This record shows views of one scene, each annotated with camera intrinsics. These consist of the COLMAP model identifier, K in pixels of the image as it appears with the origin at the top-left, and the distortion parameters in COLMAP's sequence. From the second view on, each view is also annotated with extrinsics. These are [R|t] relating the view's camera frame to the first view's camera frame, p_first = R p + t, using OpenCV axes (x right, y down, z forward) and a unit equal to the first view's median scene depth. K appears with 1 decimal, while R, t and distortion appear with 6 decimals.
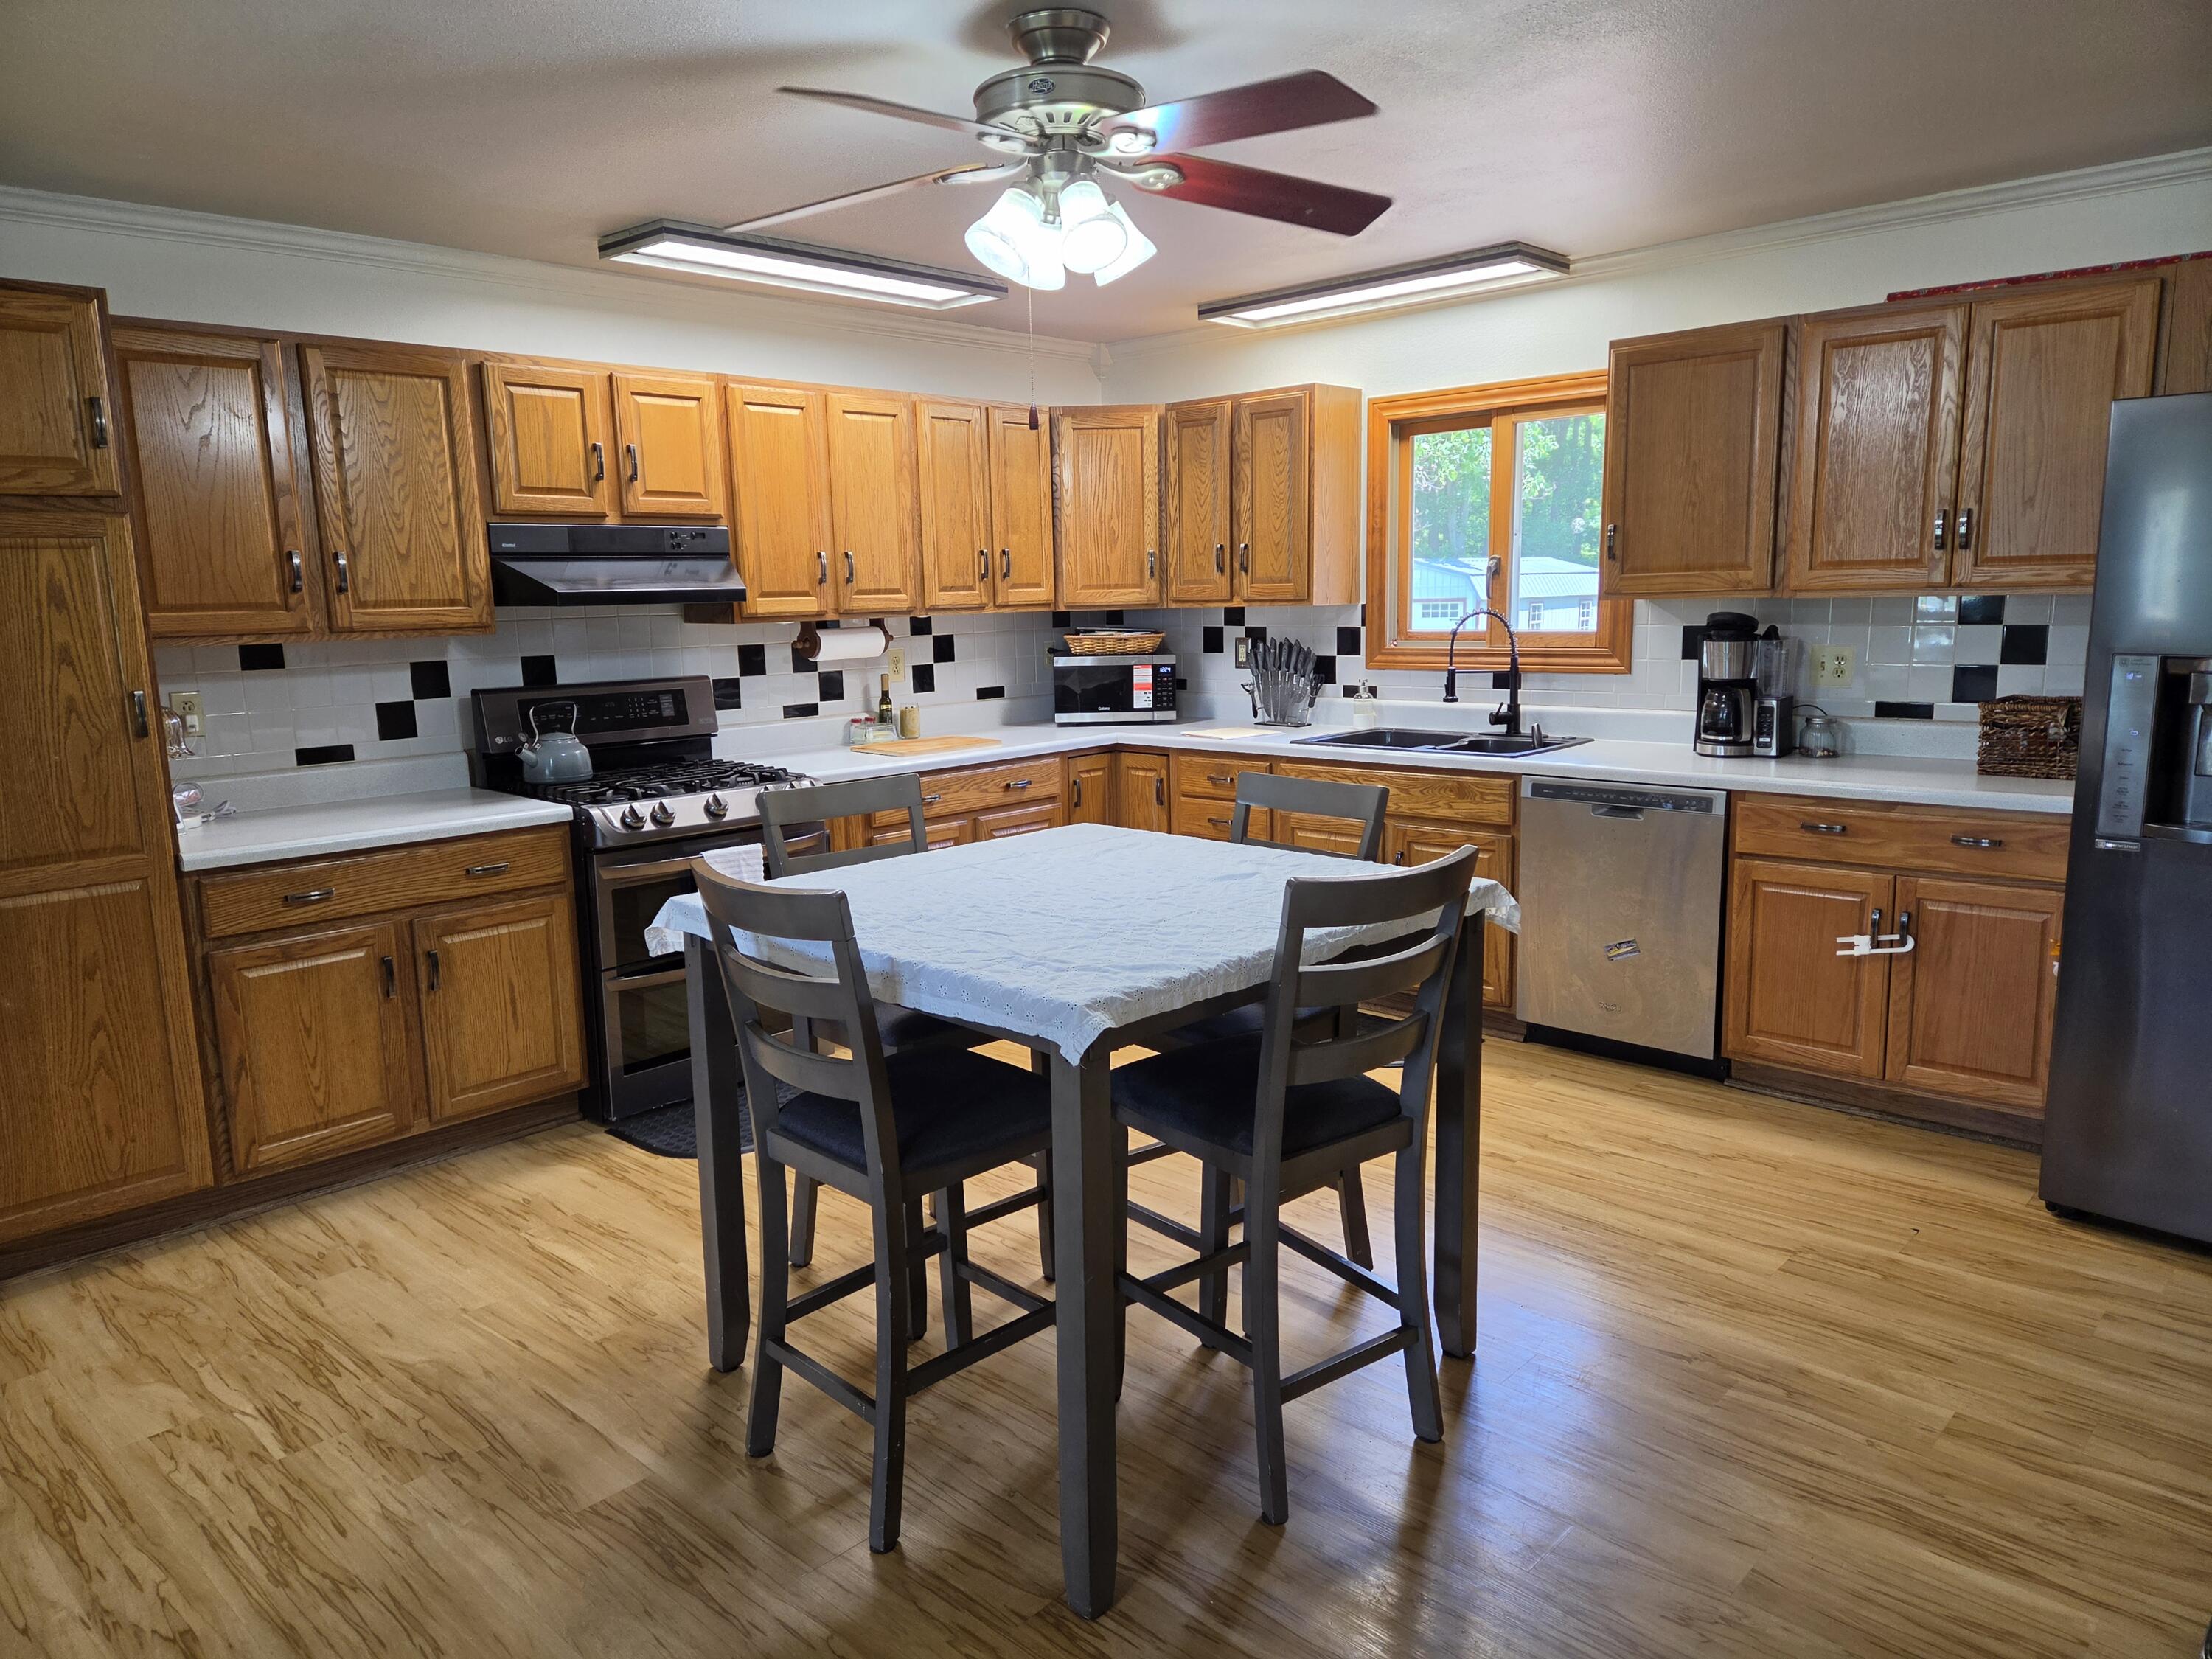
lens RADIAL K [[1502.2, 0, 1096.0], [0, 1502.2, 847.9], [0, 0, 1]] dist [0.039216, -0.034781]
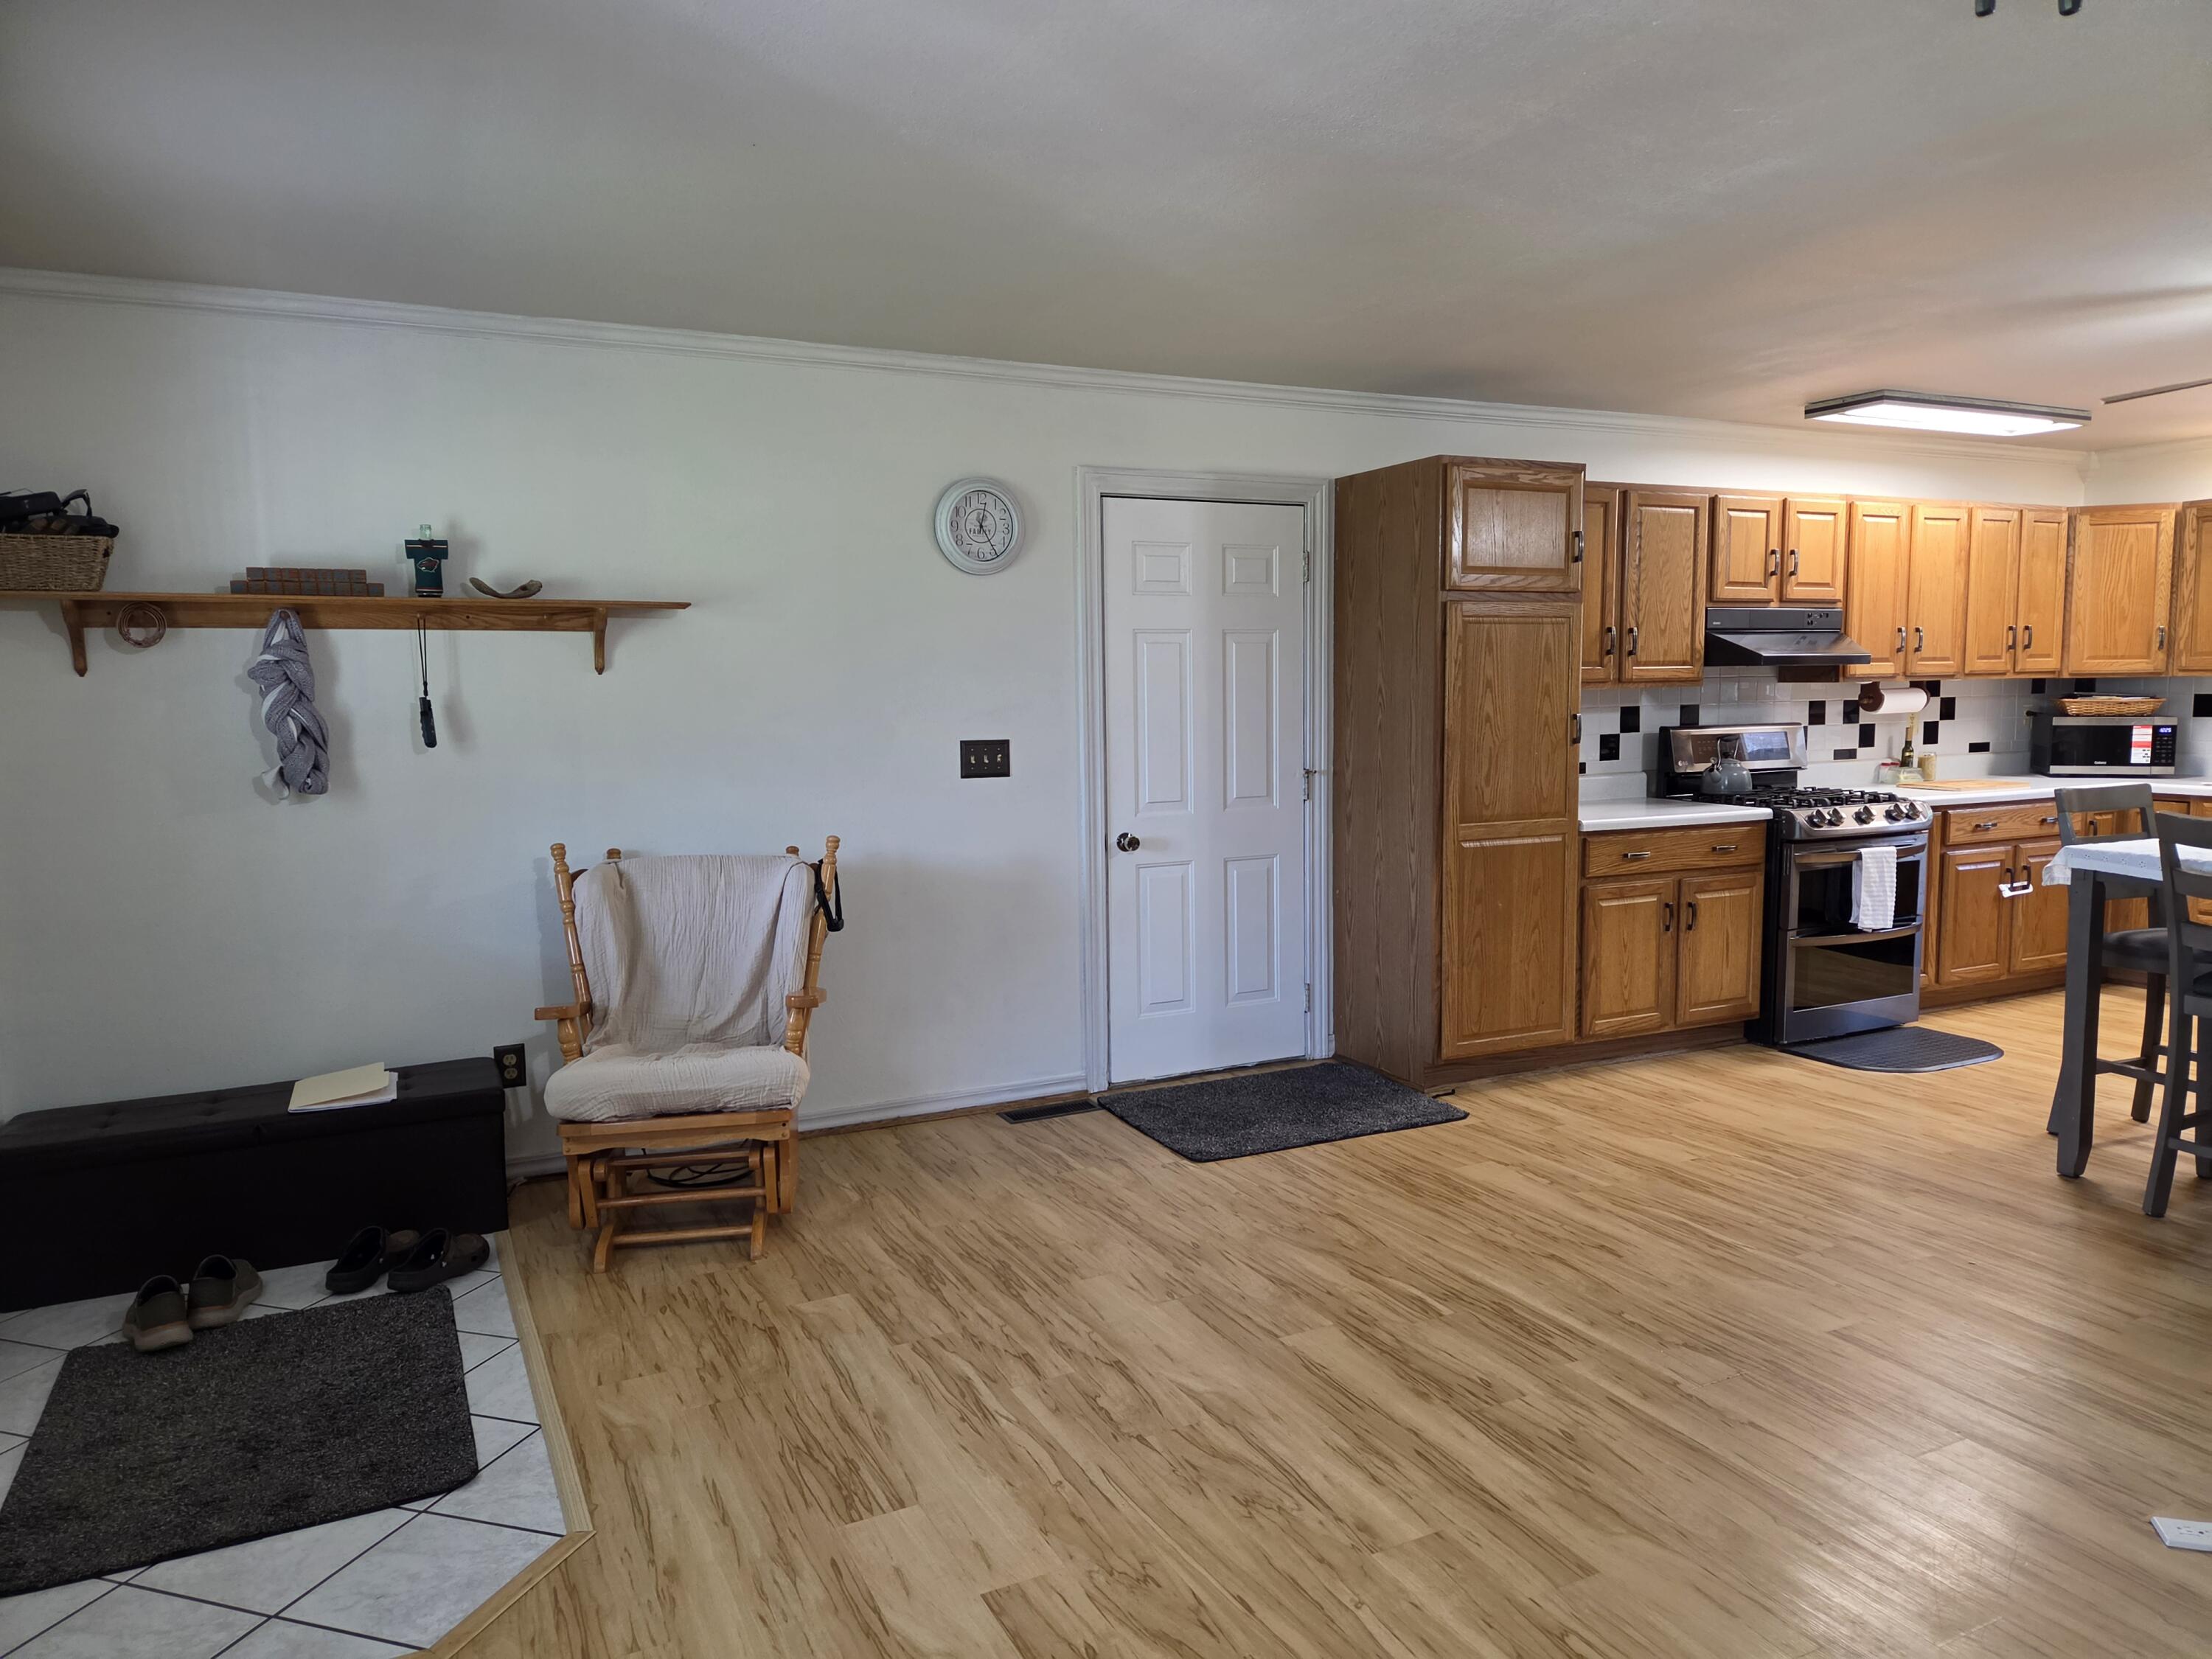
lens RADIAL K [[1502.2, 0, 1100.2], [0, 1502.2, 829.3], [0, 0, 1]] dist [0.039216, -0.034781]
pose [[0.934412, 0.045564, -0.353267, -0.376948], [-0.069656, 0.996010, -0.055781, 0.096613], [0.349316, 0.076730, 0.933858, -0.440825]]
